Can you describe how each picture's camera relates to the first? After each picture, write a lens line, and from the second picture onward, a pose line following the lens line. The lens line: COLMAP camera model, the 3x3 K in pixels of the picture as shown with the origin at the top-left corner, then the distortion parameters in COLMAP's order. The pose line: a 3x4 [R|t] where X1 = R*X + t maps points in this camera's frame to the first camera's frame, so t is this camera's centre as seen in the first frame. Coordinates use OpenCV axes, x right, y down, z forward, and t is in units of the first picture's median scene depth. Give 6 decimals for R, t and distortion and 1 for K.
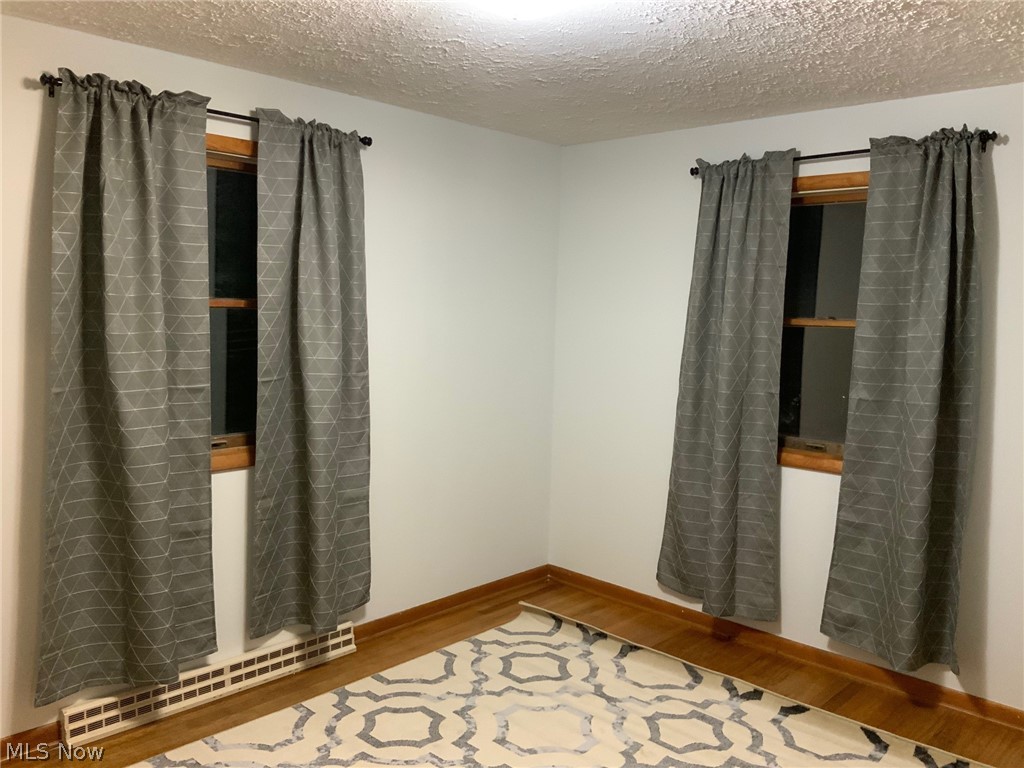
lens RADIAL K [[843.4, 0, 513.4], [0, 843.4, 379.7], [0, 0, 1]] dist [0.077894, -0.145338]
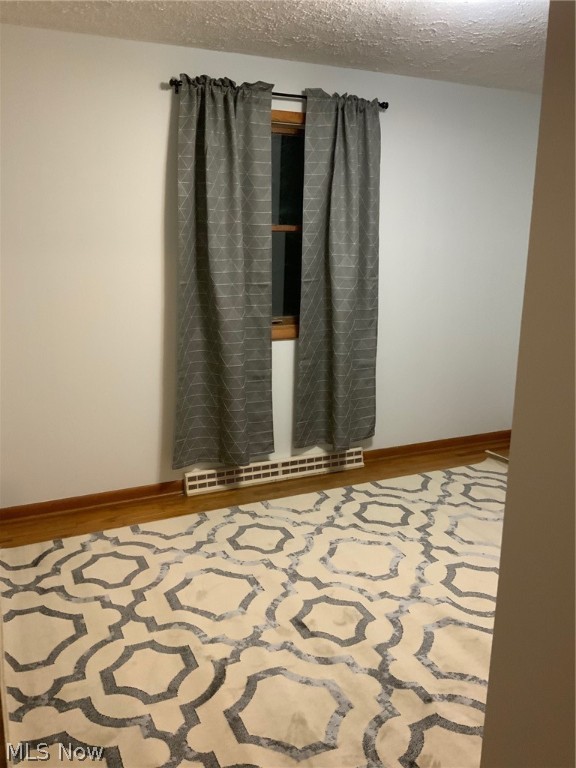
lens RADIAL K [[632.6, 0, 284.7], [0, 632.6, 379.1], [0, 0, 1]] dist [0.077894, -0.145338]
pose [[0.927834, 0.071064, -0.366160, 0.096022], [-0.022867, 0.990673, 0.134325, 0.024044], [0.372291, -0.116259, 0.920806, -0.067046]]
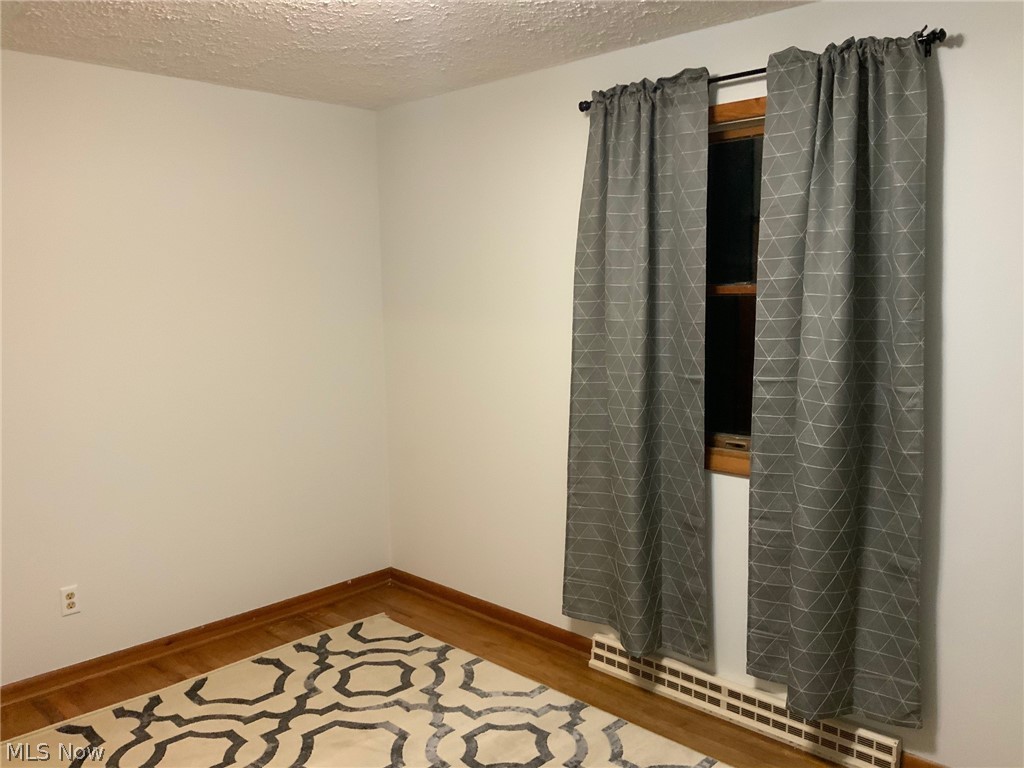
lens RADIAL K [[843.4, 0, 504.7], [0, 843.4, 383.8], [0, 0, 1]] dist [0.077894, -0.145338]
pose [[-0.008099, 0.095645, -0.995383, 0.563194], [-0.081682, 0.992025, 0.095987, -0.056984], [0.996626, 0.082082, -0.000222, 0.763907]]
